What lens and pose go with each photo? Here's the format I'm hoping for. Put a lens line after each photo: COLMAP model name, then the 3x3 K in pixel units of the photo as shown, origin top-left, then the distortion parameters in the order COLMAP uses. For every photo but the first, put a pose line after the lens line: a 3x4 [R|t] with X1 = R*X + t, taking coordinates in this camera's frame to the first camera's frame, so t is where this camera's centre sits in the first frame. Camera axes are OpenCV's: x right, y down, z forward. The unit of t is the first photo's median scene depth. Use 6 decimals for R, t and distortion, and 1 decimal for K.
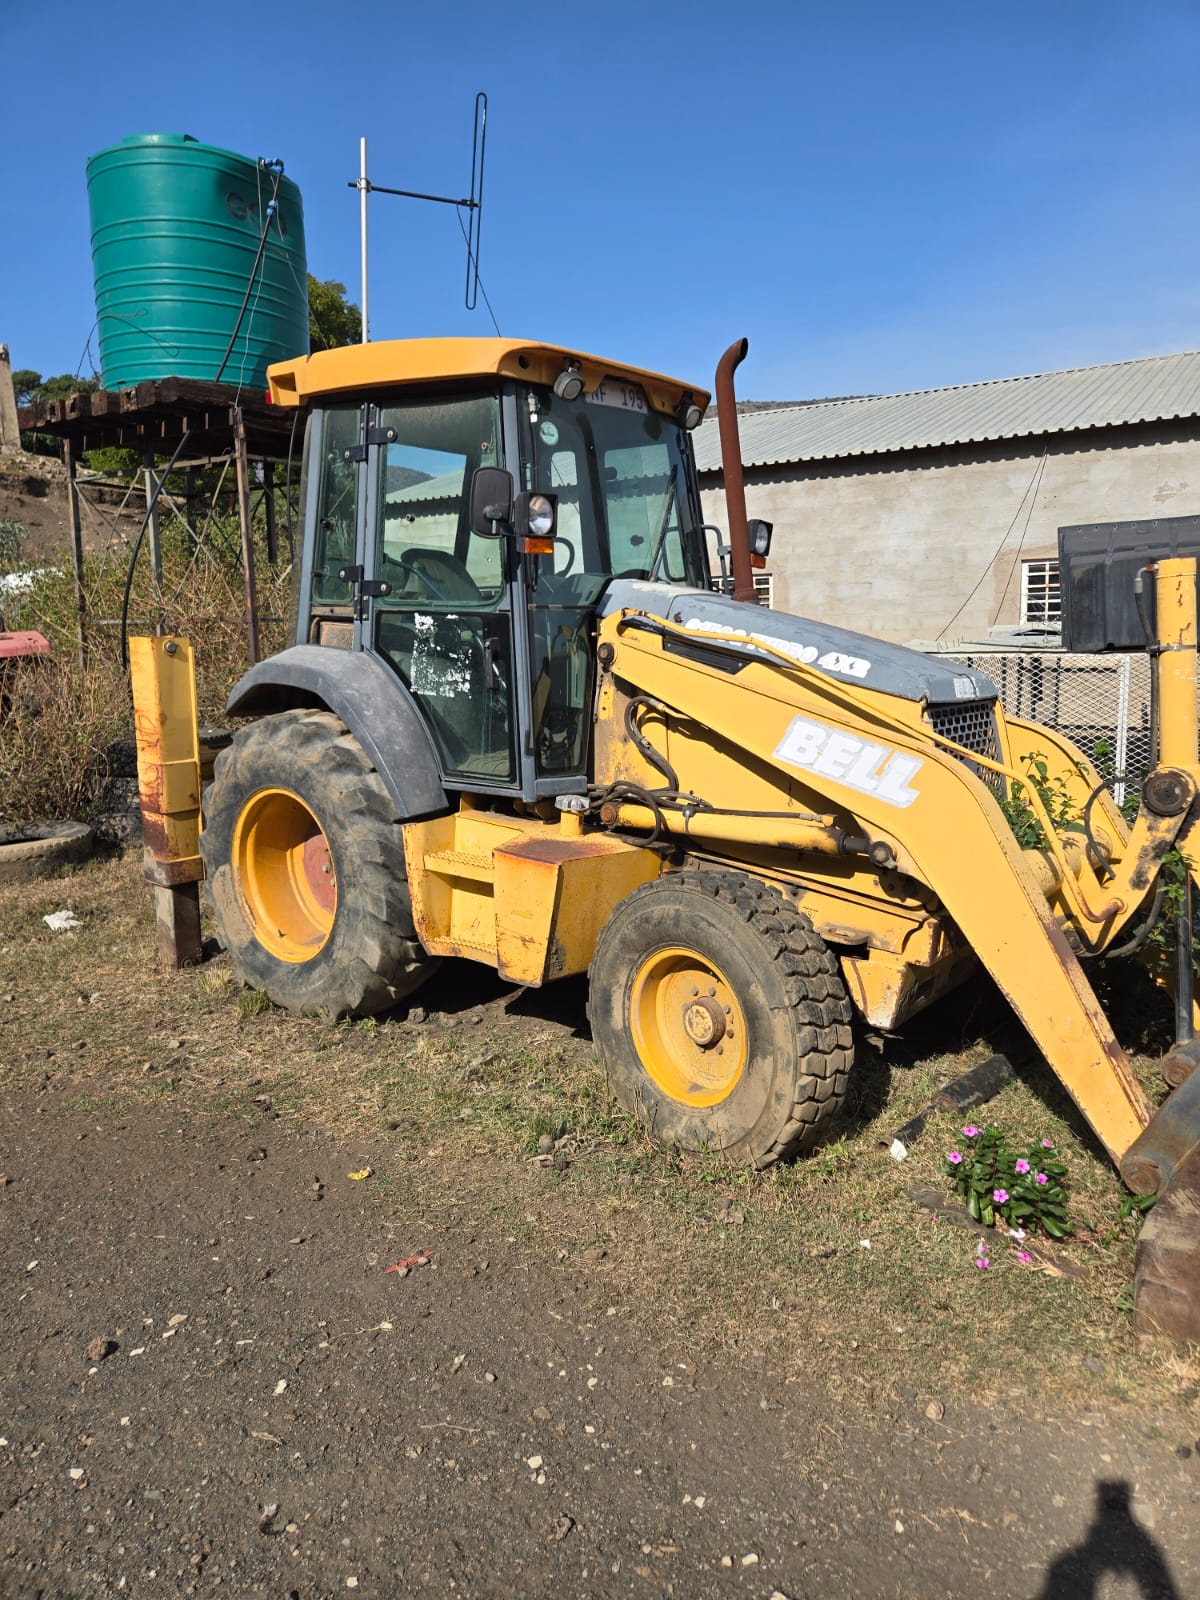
lens RADIAL K [[1098.7, 0, 615.1], [0, 1098.7, 775.6], [0, 0, 1]] dist [0.077812, -0.062291]
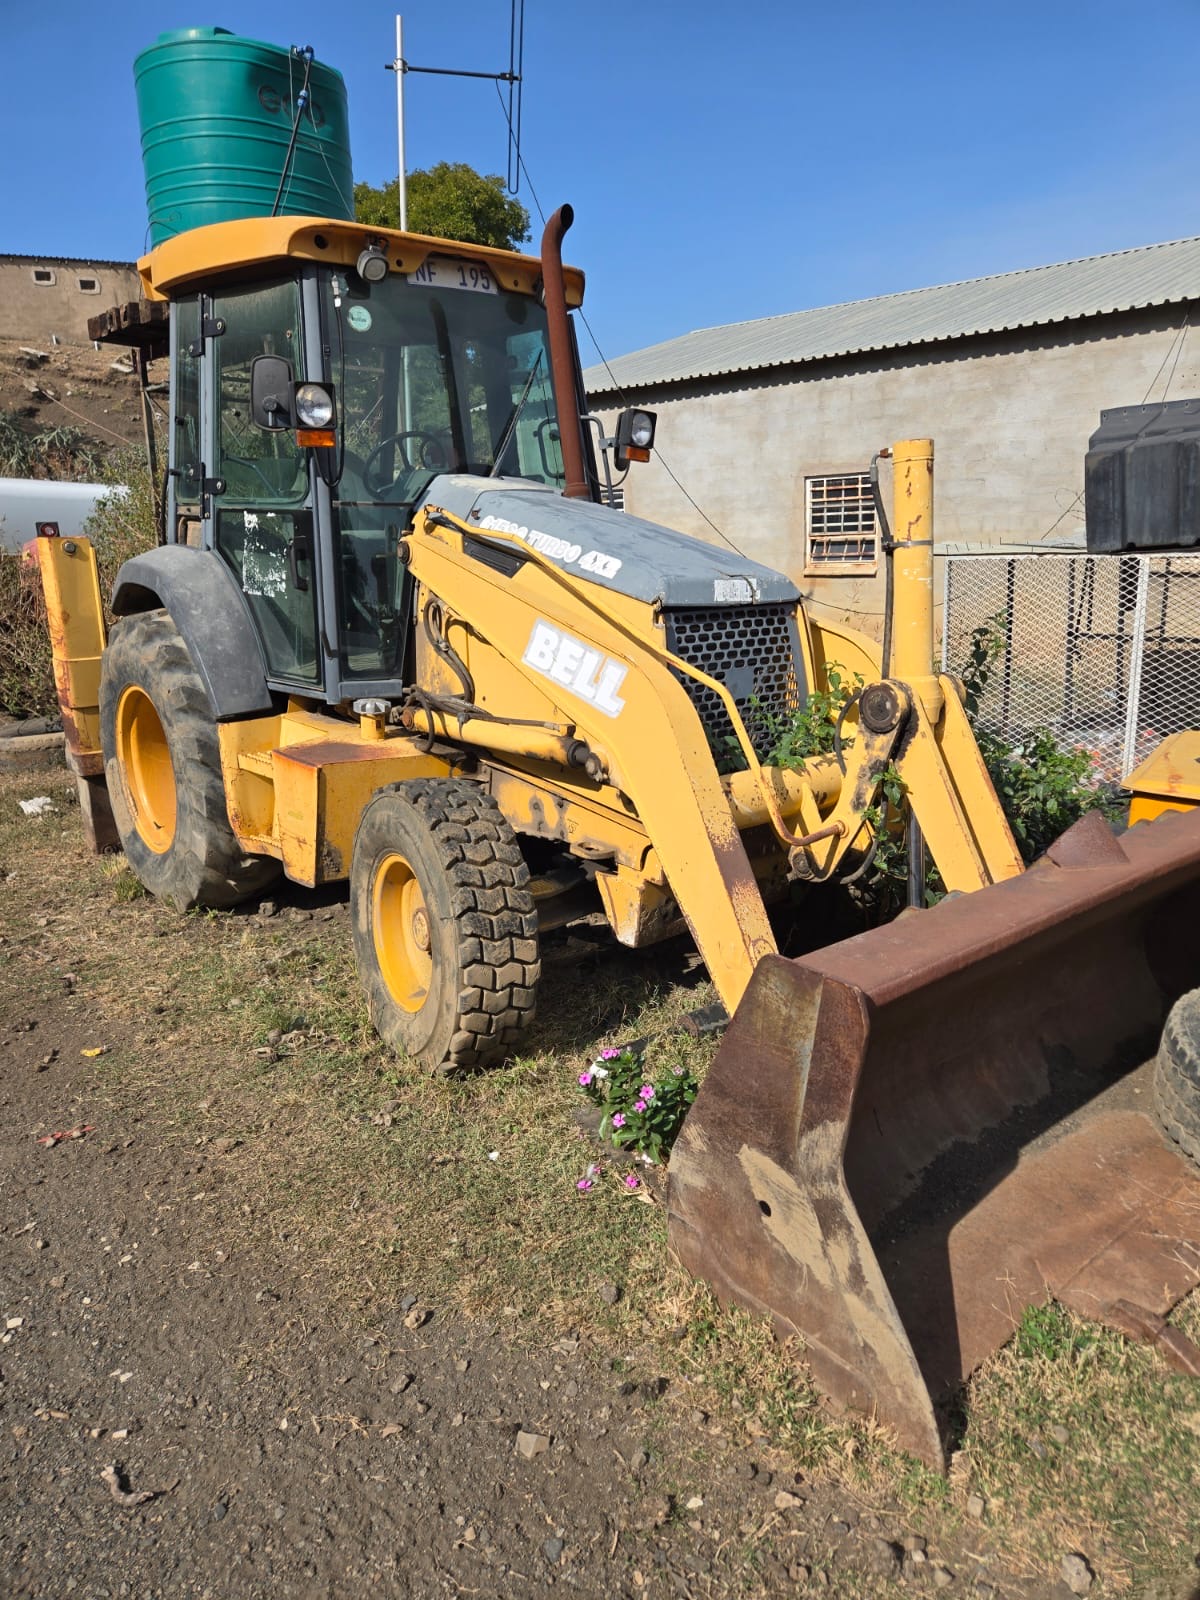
lens RADIAL K [[1098.7, 0, 620.2], [0, 1098.7, 787.5], [0, 0, 1]] dist [0.077812, -0.062291]
pose [[0.983198, 0.035734, -0.179013, 0.349054], [-0.019257, 0.995485, 0.092948, 0.000898], [0.181526, -0.087939, 0.979446, 0.059691]]
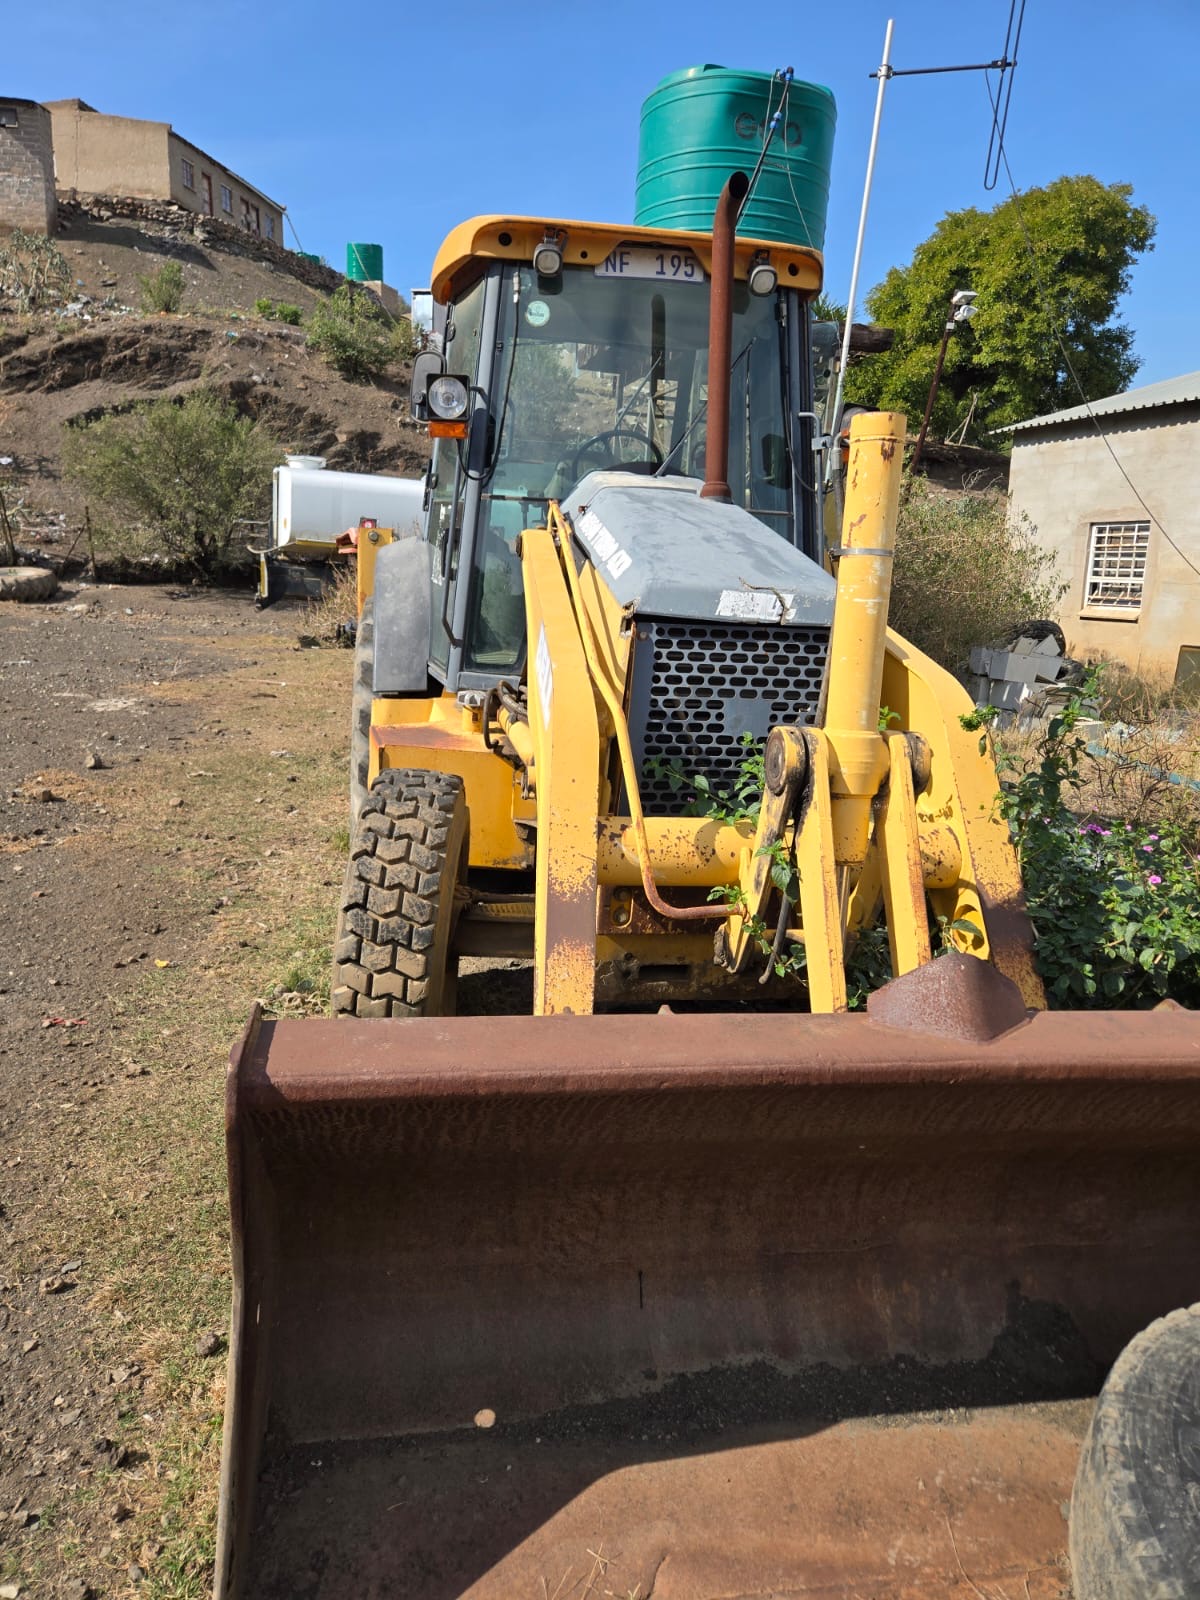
lens RADIAL K [[1098.7, 0, 583.1], [0, 1098.7, 773.3], [0, 0, 1]] dist [0.077812, -0.062291]
pose [[0.735437, 0.177975, -0.653802, 0.664782], [-0.148745, 0.983758, 0.100477, -0.021528], [0.661065, 0.023355, 0.749965, 0.317036]]
